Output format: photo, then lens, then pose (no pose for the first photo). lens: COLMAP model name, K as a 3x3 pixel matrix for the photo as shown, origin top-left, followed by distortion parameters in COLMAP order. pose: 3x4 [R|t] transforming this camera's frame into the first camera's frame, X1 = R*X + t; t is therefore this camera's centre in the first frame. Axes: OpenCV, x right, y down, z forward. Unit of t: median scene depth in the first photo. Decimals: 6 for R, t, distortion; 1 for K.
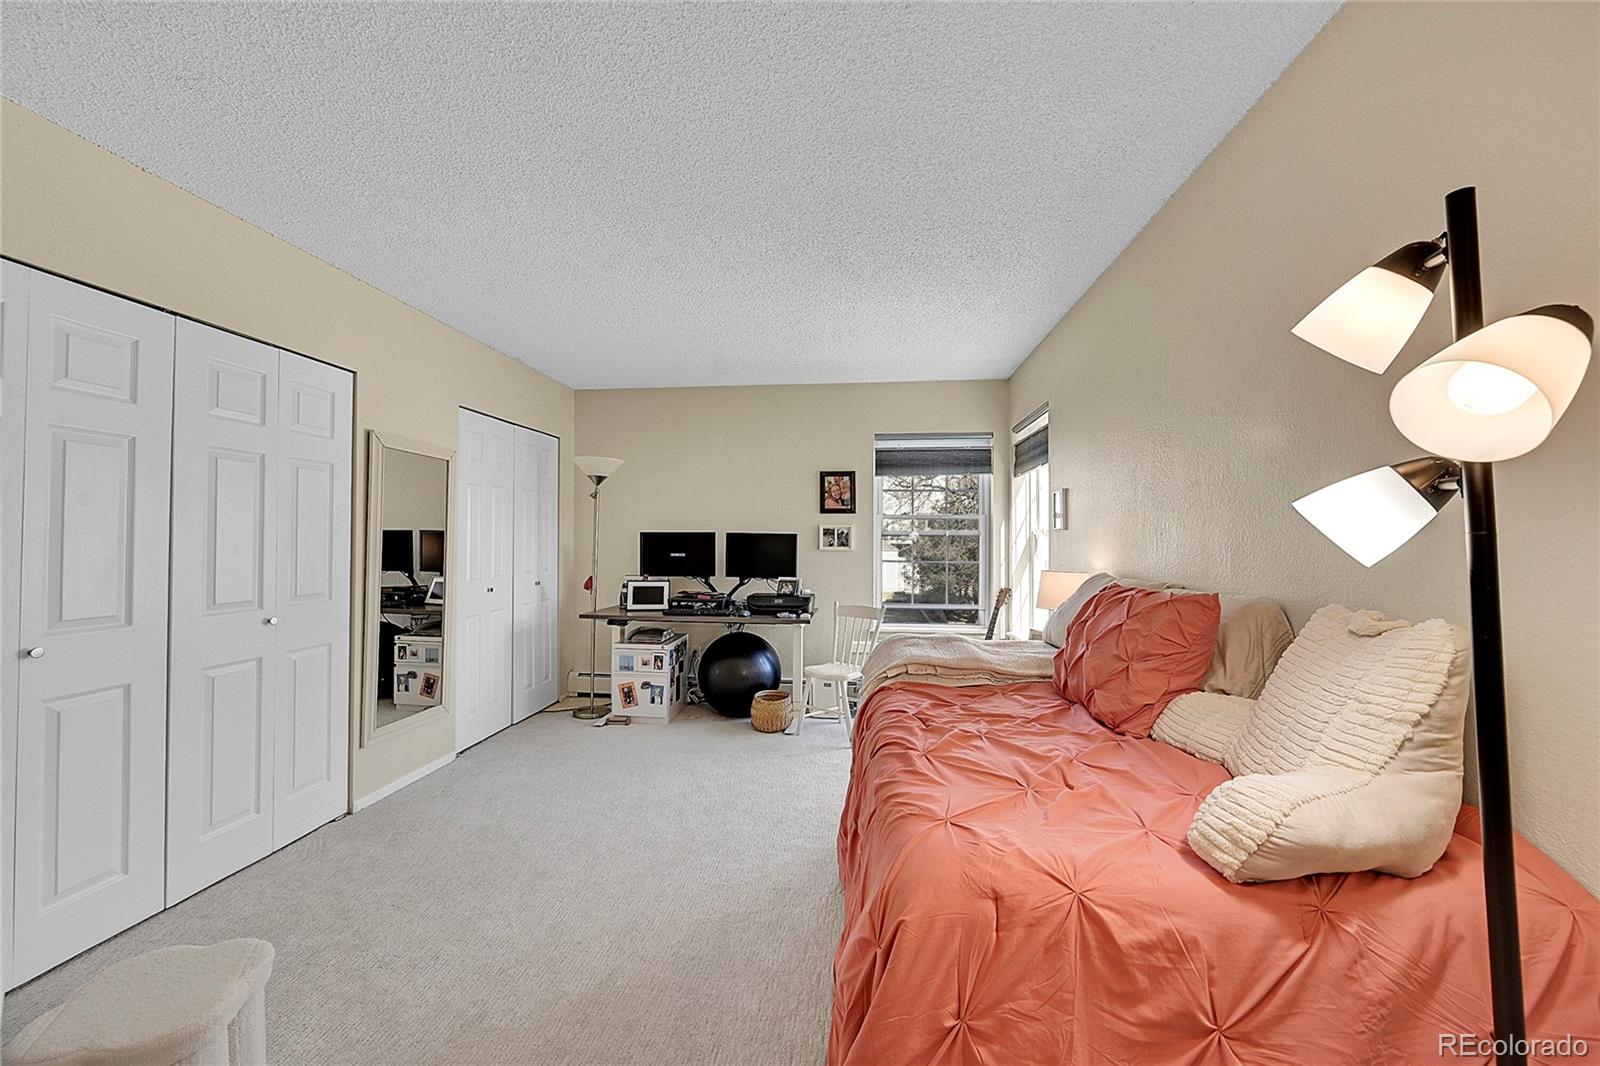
lens RADIAL K [[629.8, 0, 800.2], [0, 629.8, 530.9], [0, 0, 1]] dist [-0.002998, -0.000005]
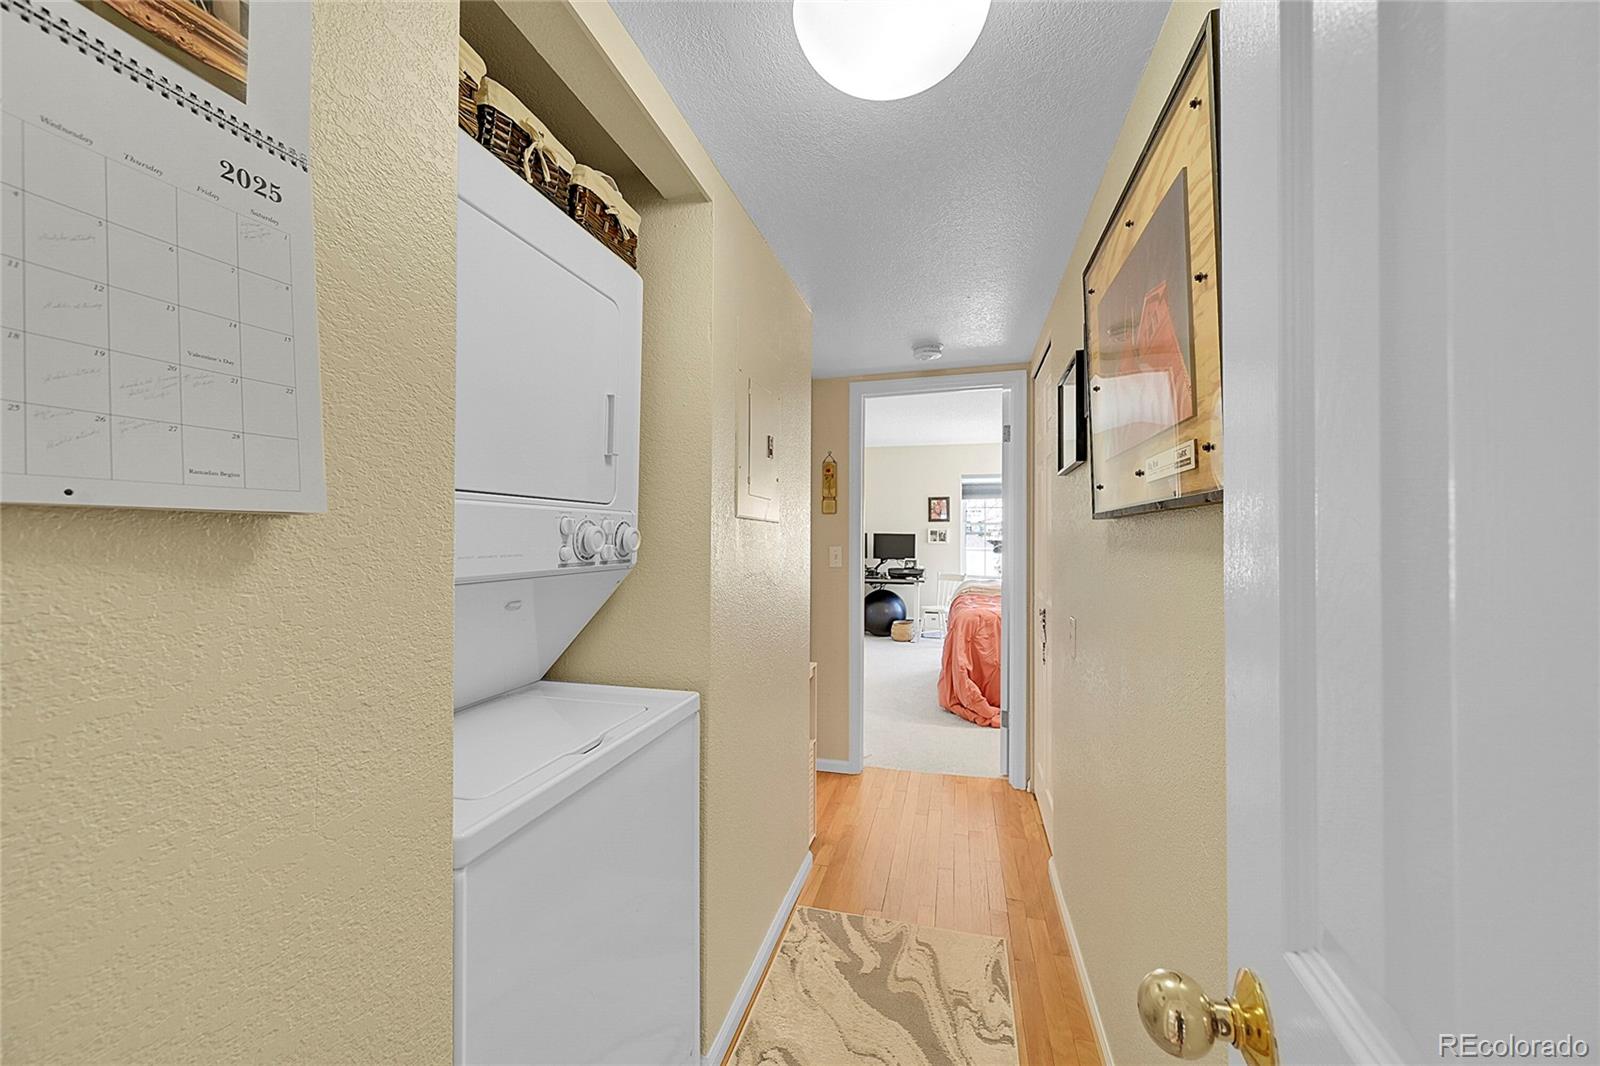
lens RADIAL K [[629.8, 0, 801.0], [0, 629.8, 536.7], [0, 0, 1]] dist [-0.002998, -0.000005]
pose [[0.989084, -0.005171, -0.147265, -0.060721], [0.006948, 0.999909, 0.011560, -0.009818], [0.147192, -0.012457, 0.989030, -0.763428]]
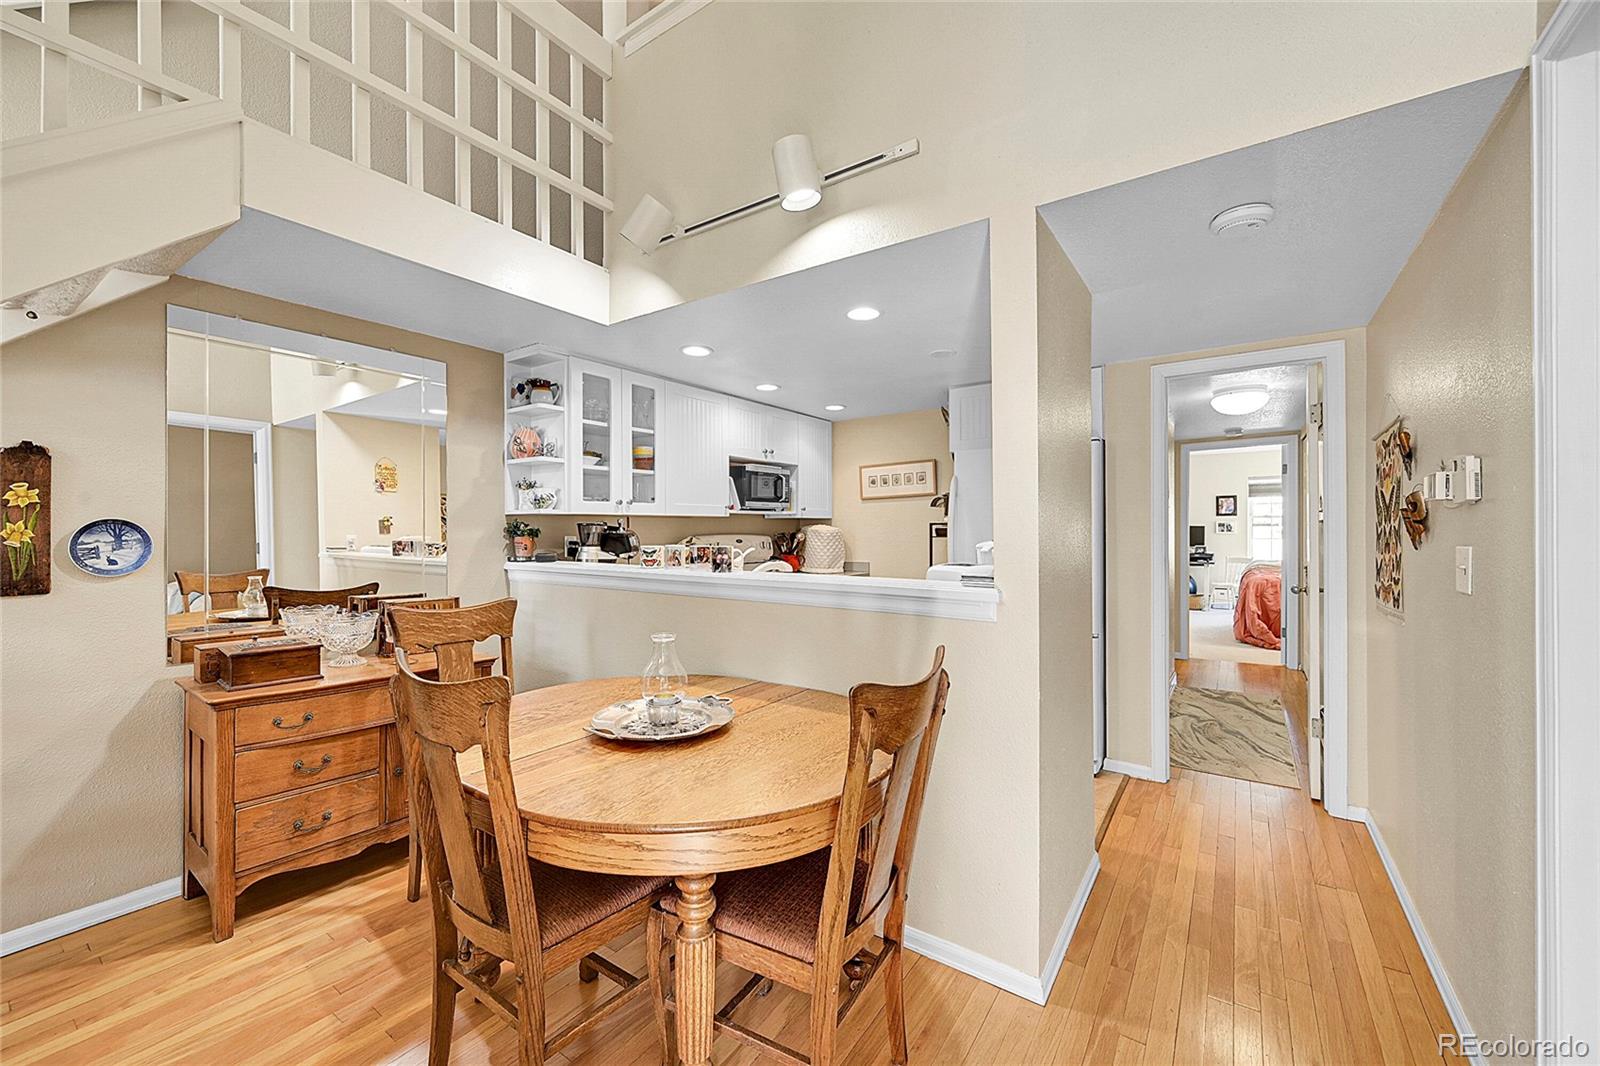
lens RADIAL K [[629.8, 0, 793.6], [0, 629.8, 534.3], [0, 0, 1]] dist [-0.002998, -0.000005]
pose [[0.870015, -0.009375, -0.492935, -0.168595], [0.019255, 0.999703, 0.014972, -0.026221], [0.492648, -0.022517, 0.869937, -1.587743]]
